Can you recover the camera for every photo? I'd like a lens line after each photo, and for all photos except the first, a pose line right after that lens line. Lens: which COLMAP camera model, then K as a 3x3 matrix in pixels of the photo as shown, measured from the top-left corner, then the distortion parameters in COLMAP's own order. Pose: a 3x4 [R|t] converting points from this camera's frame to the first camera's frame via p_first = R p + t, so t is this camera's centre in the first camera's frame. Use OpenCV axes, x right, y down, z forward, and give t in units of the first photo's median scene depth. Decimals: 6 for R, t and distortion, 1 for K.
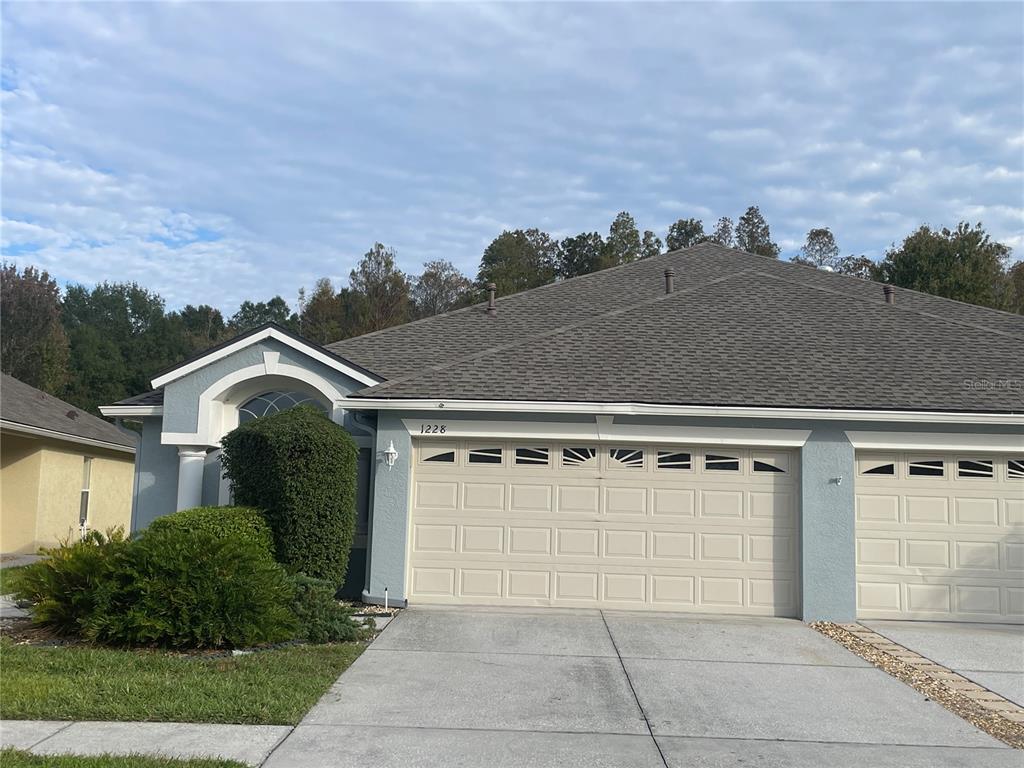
lens RADIAL K [[1129.7, 0, 512.0], [0, 1129.7, 384.0], [0, 0, 1]] dist [0.146930, -0.386585]
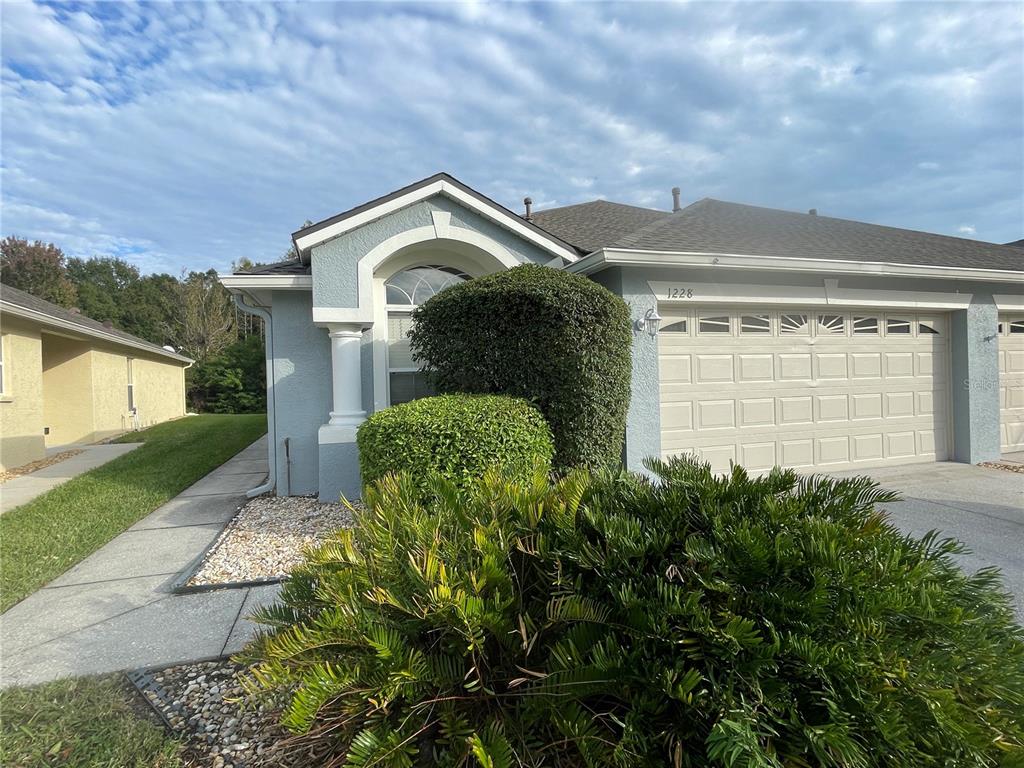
lens RADIAL K [[514.4, 0, 512.0], [0, 514.4, 384.0], [0, 0, 1]] dist [-0.001972, -0.000538]
pose [[0.942346, -0.055857, 0.329947, -0.297672], [0.015309, 0.992134, 0.124237, 0.053127], [-0.334291, -0.112023, 0.935789, 0.611707]]
